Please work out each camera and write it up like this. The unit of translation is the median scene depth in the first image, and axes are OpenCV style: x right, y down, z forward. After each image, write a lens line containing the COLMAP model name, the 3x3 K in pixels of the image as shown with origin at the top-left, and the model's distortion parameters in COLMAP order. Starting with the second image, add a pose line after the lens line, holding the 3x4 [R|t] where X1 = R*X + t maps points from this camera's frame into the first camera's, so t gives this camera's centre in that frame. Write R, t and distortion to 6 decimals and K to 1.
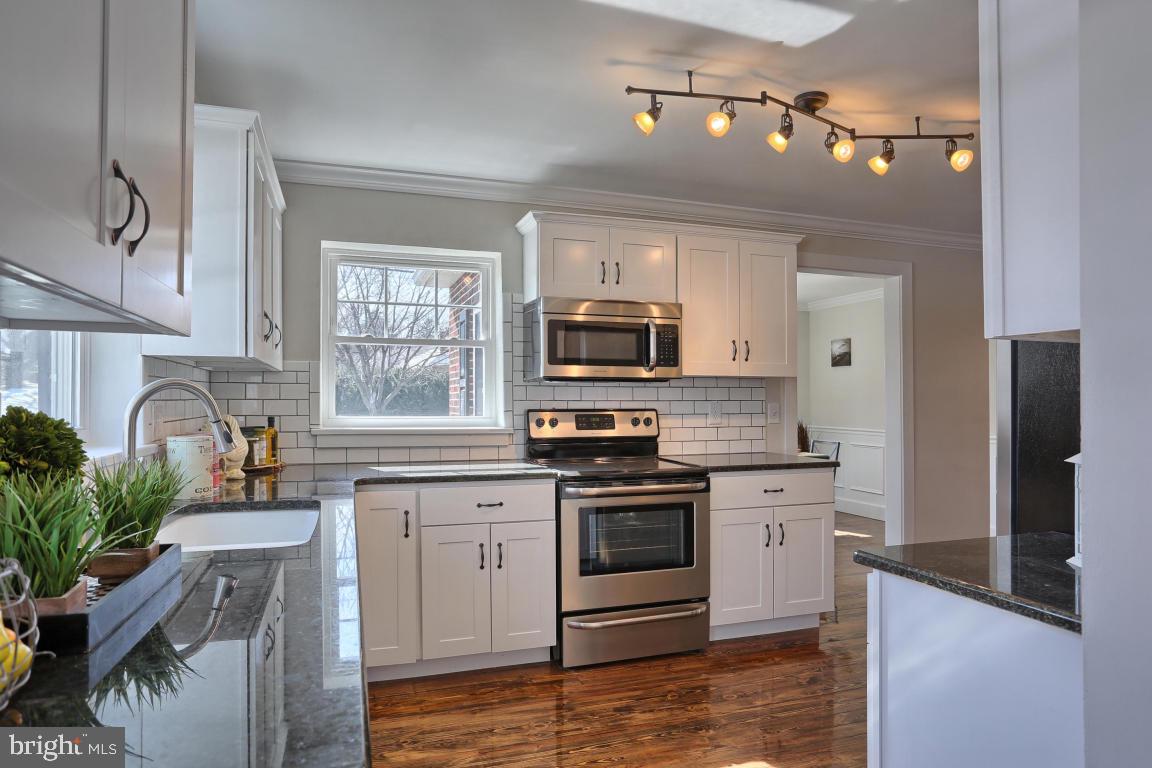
lens RADIAL K [[707.8, 0, 575.2], [0, 707.8, 387.1], [0, 0, 1]] dist [-0.003543, -0.000732]
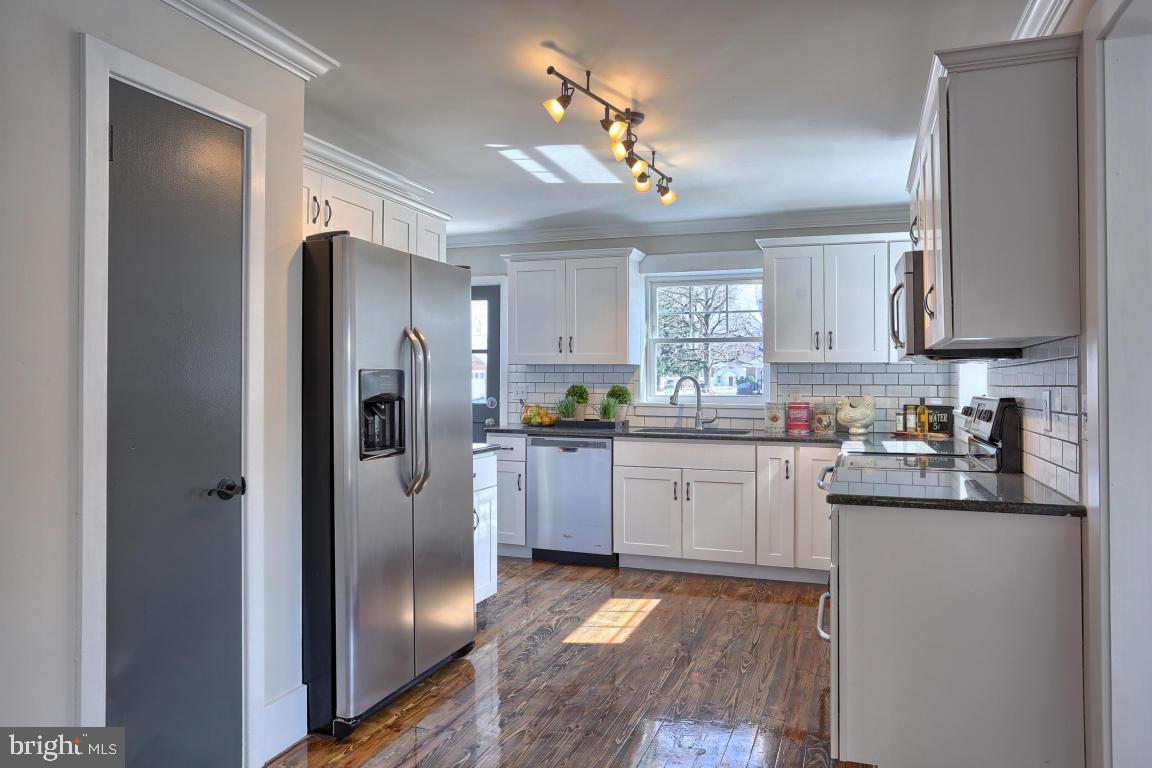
lens RADIAL K [[768.7, 0, 576.4], [0, 768.7, 383.8], [0, 0, 1]] dist [0.001044, 0.000084]
pose [[-0.635435, -0.008914, -0.772103, 1.279526], [0.003875, 0.999884, -0.014732, 0.042805], [0.772145, -0.012353, -0.635326, 1.638257]]
